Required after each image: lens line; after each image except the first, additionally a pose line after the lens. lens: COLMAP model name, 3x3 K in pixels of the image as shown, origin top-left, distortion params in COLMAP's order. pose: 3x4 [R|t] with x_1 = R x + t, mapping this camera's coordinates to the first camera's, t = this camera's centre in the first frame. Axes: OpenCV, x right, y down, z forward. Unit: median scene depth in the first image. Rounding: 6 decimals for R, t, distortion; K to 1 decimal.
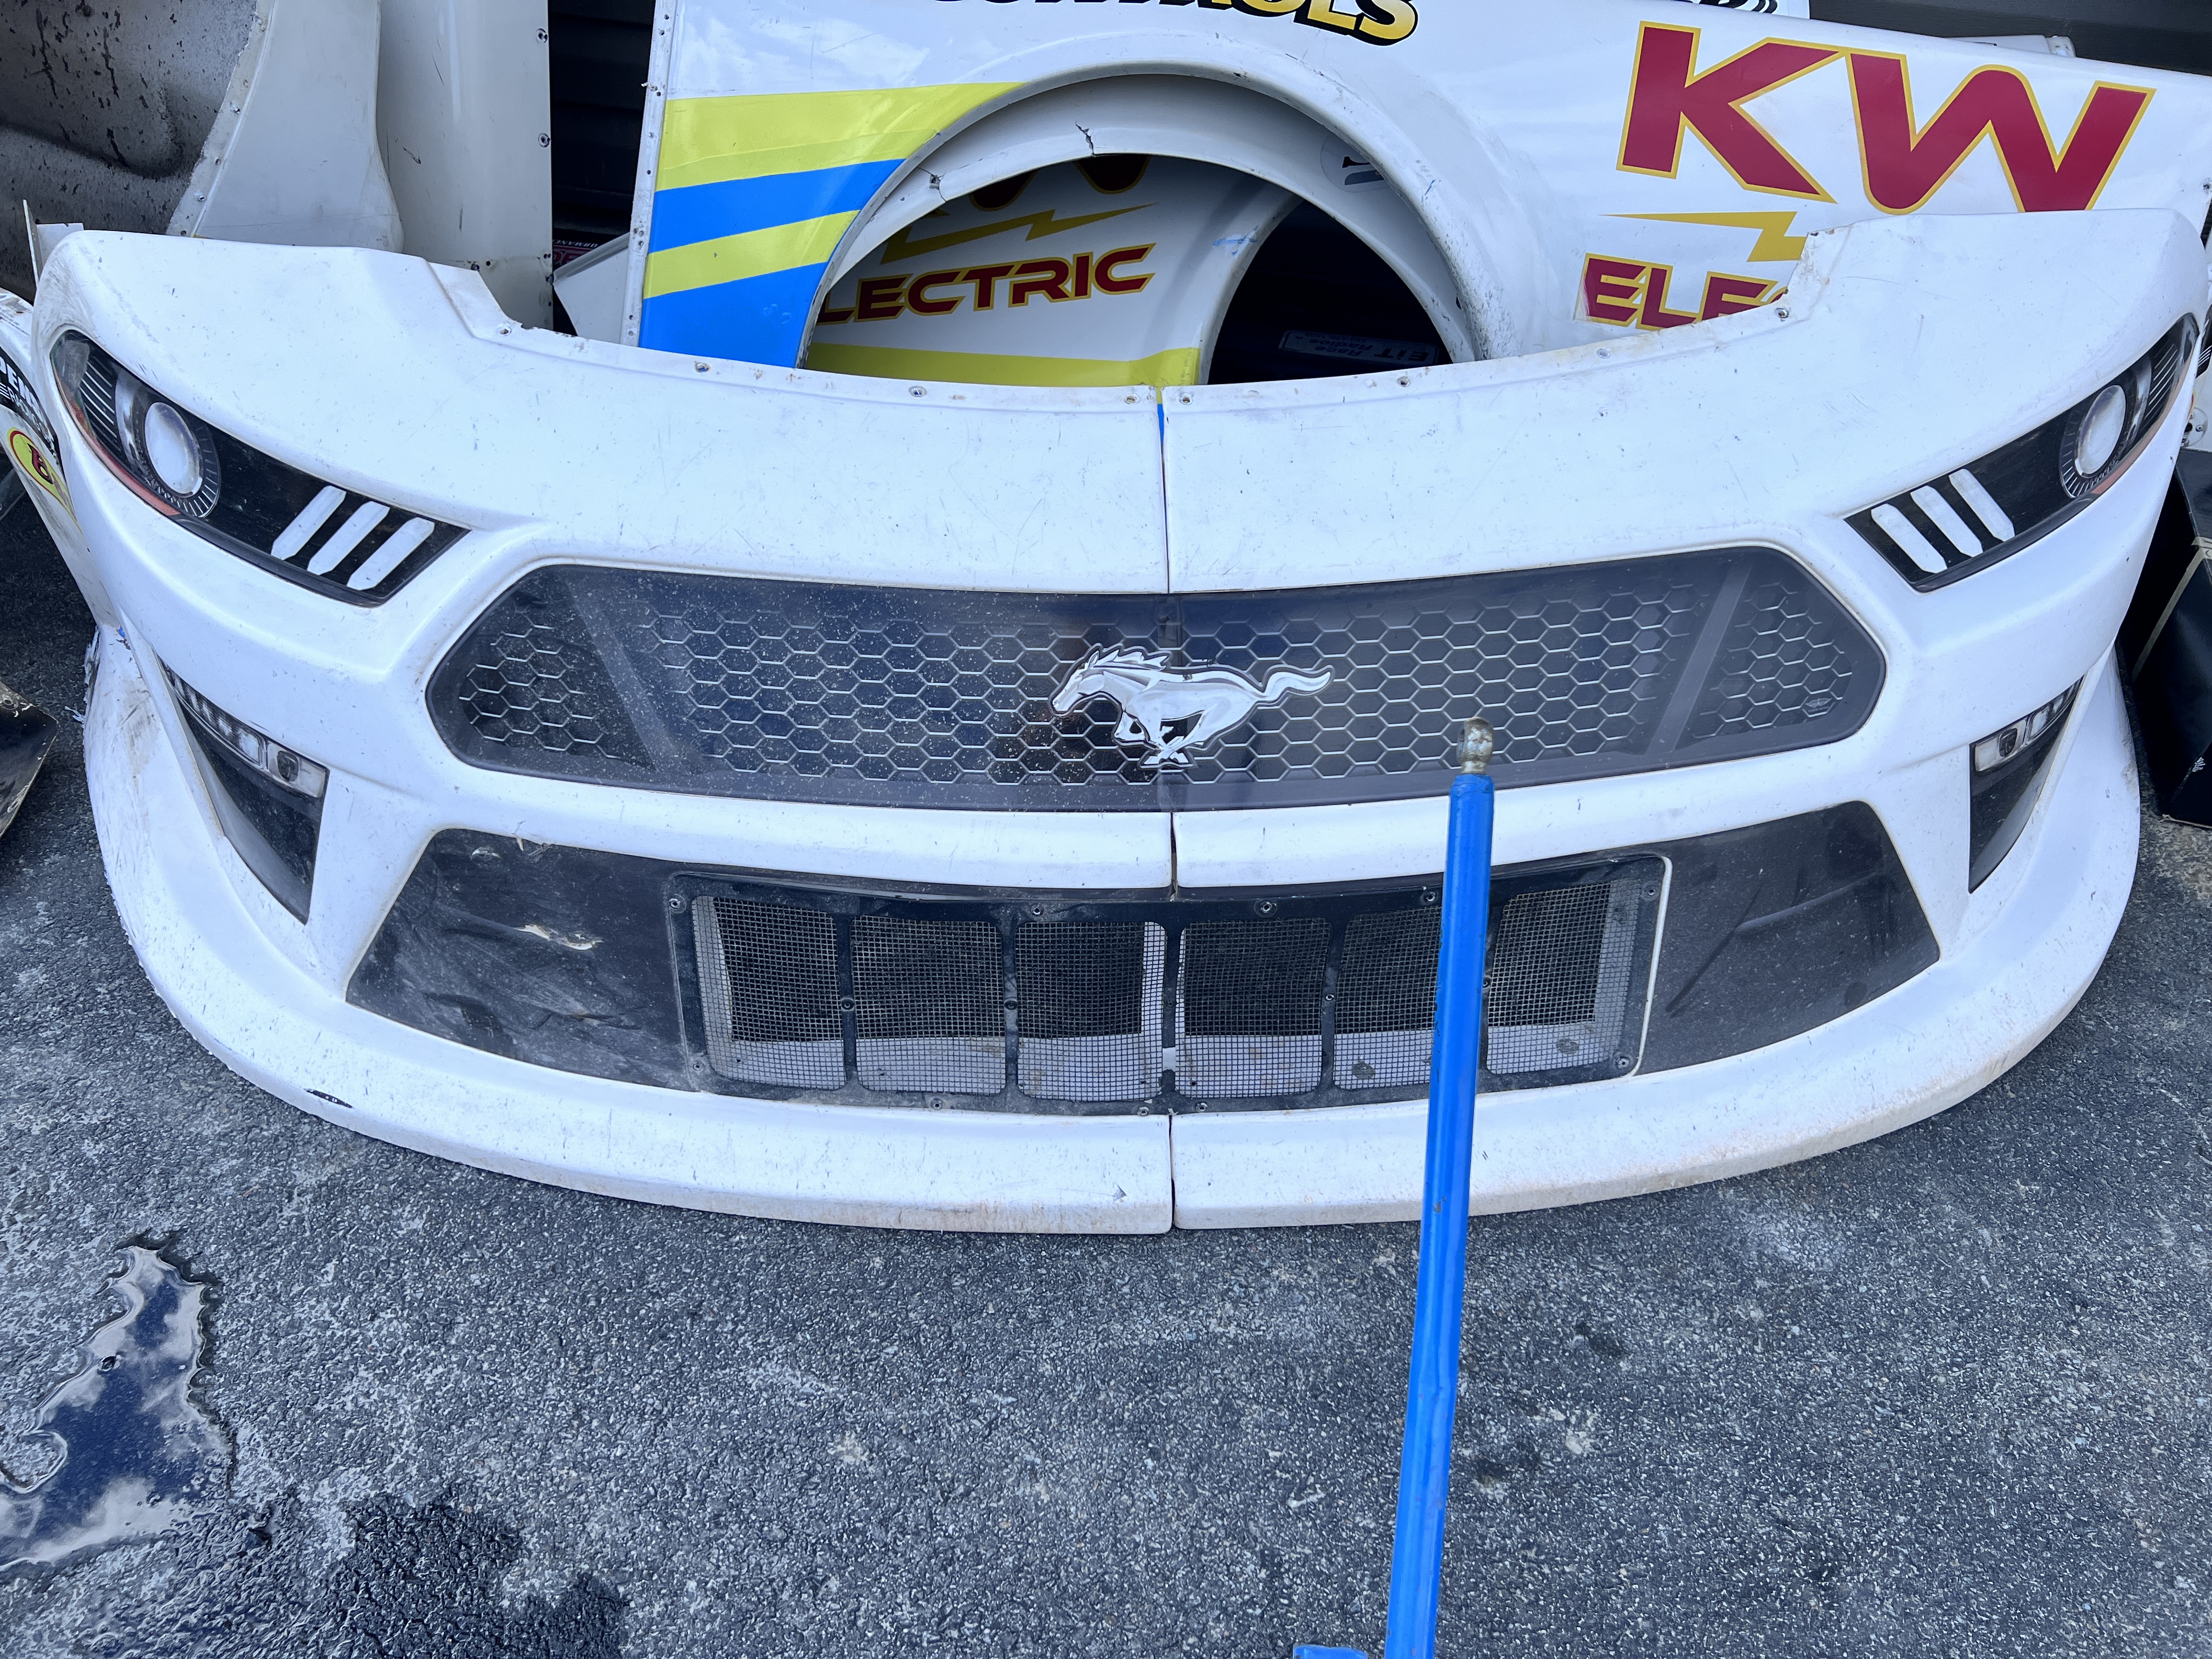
lens RADIAL K [[1687.0, 0, 1106.0], [0, 1687.0, 829.5], [0, 0, 1]] dist [0.111457, -0.131418]
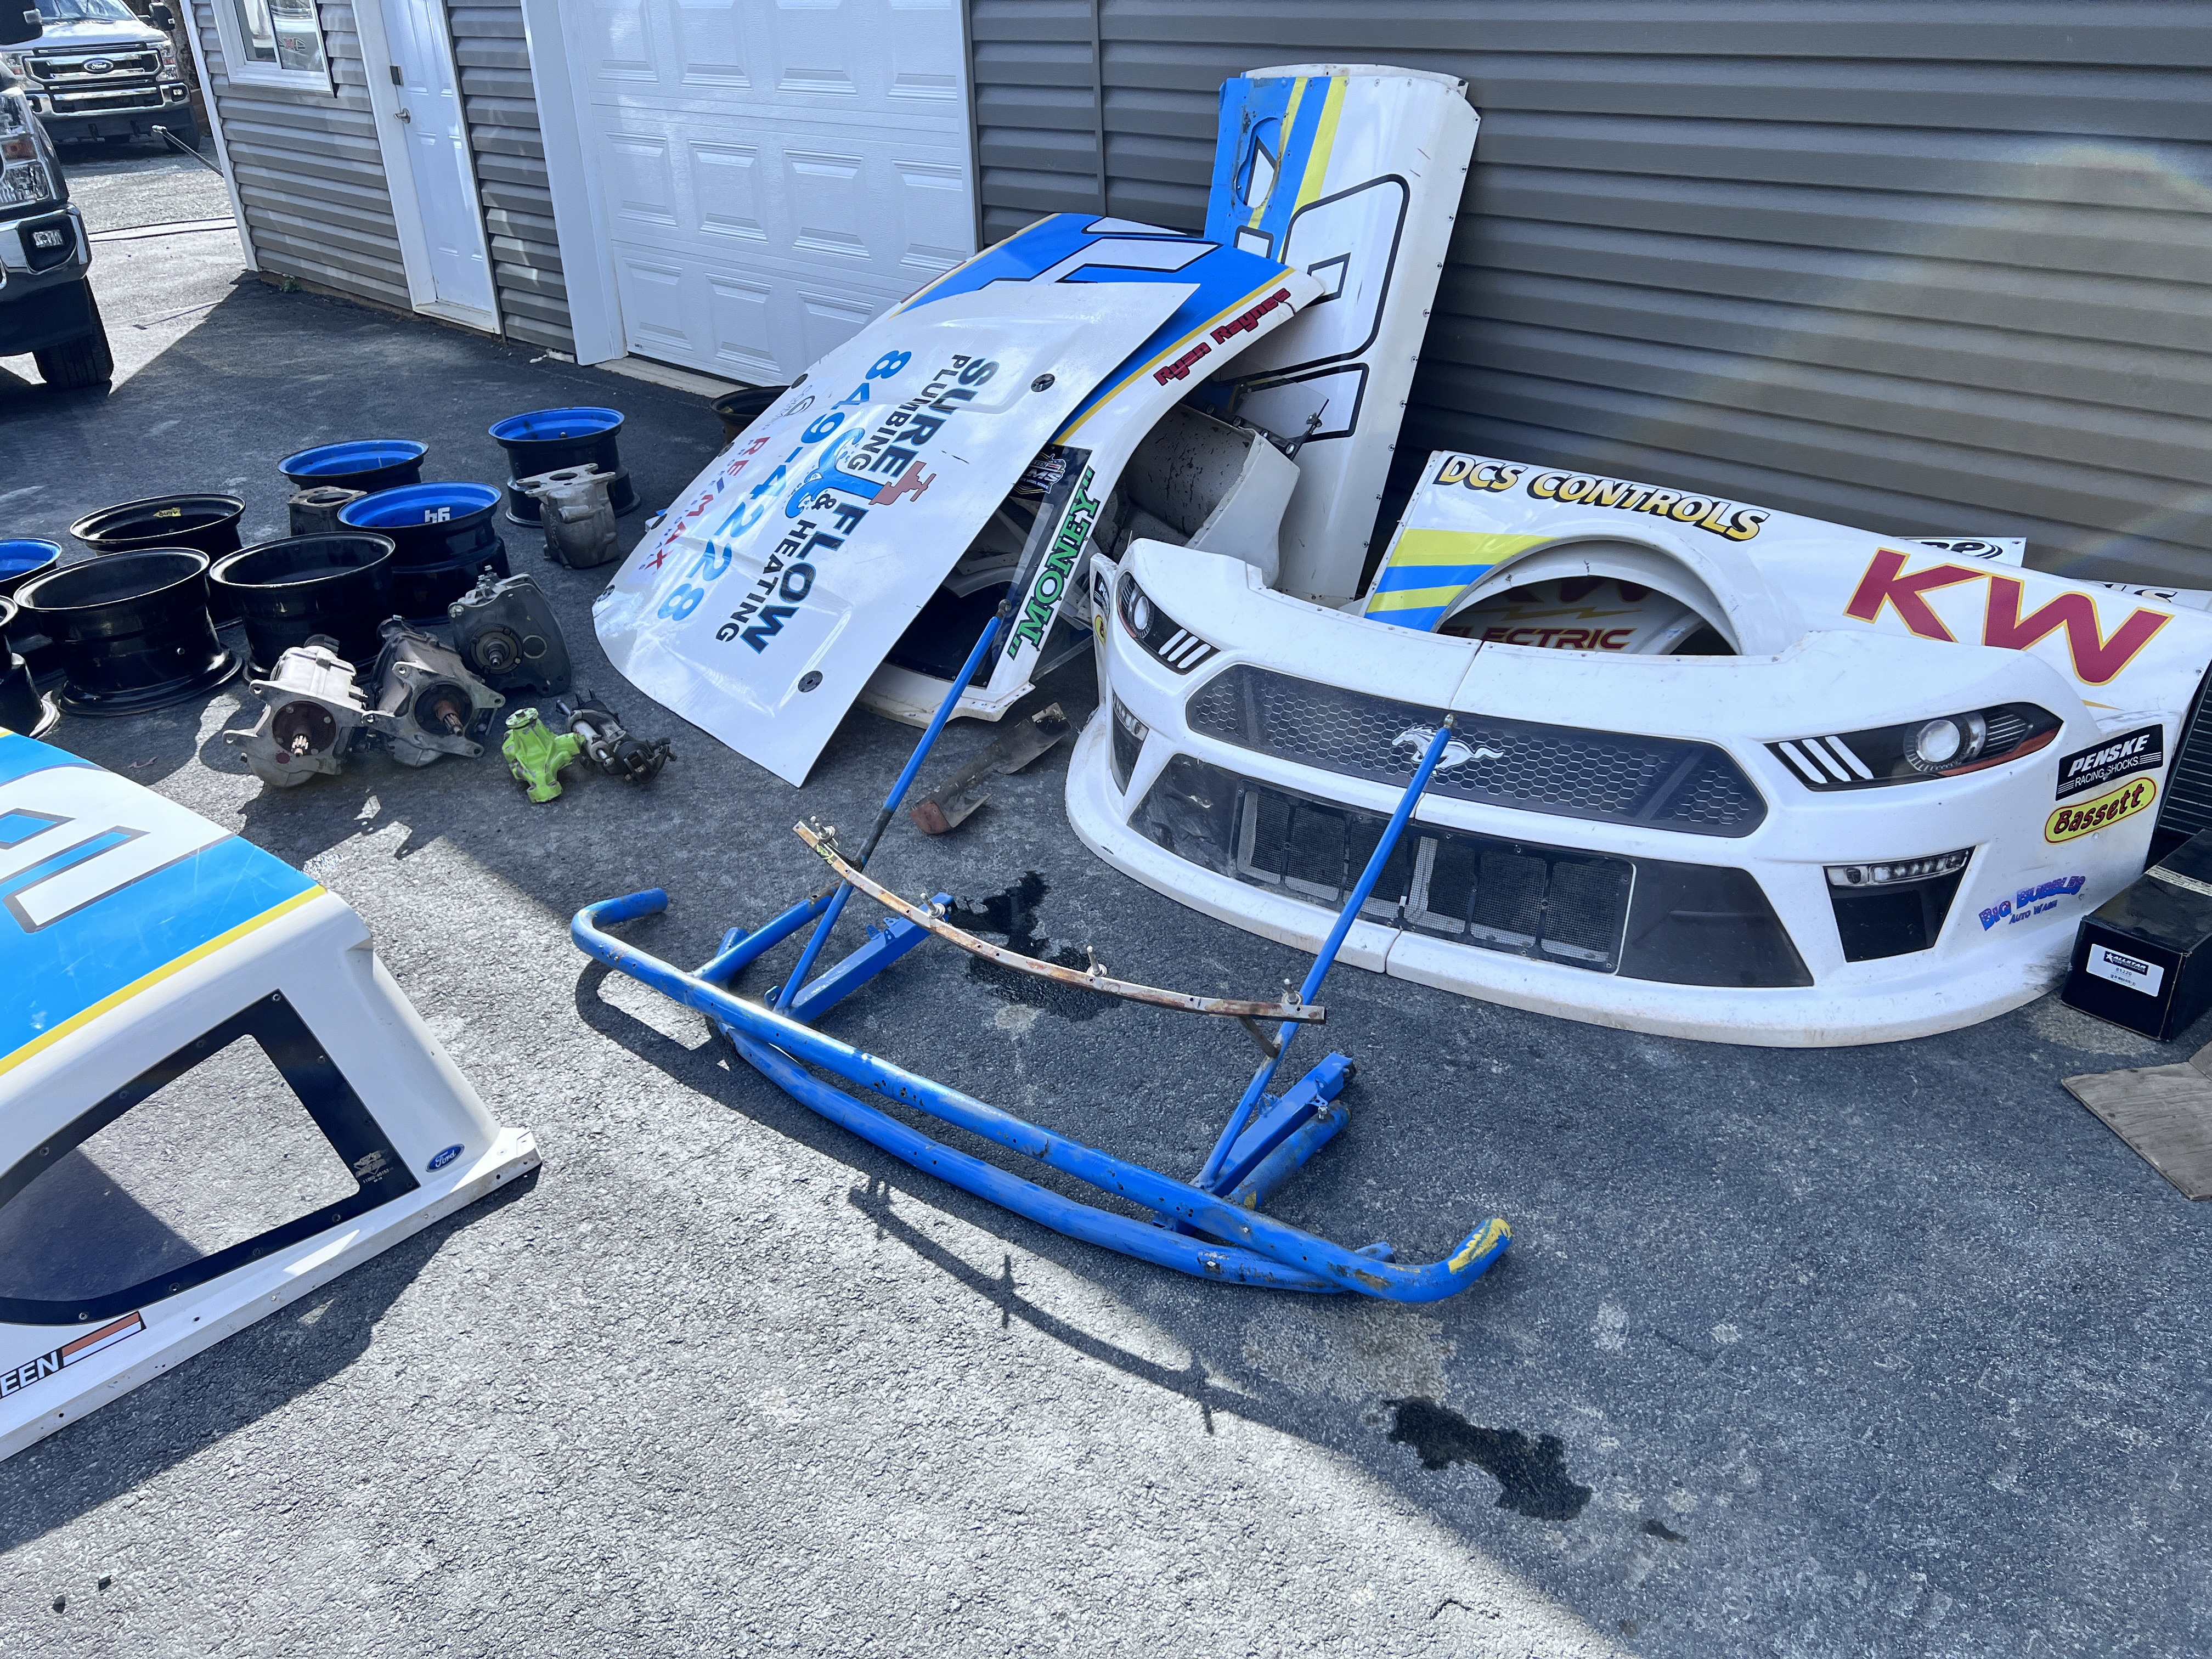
lens RADIAL K [[1687.0, 0, 1106.0], [0, 1687.0, 829.5], [0, 0, 1]] dist [0.111457, -0.131418]
pose [[0.827568, 0.210345, -0.520467, 0.872637], [-0.336056, 0.928293, -0.159178, 0.540103], [0.449663, 0.306637, 0.838914, -1.158739]]
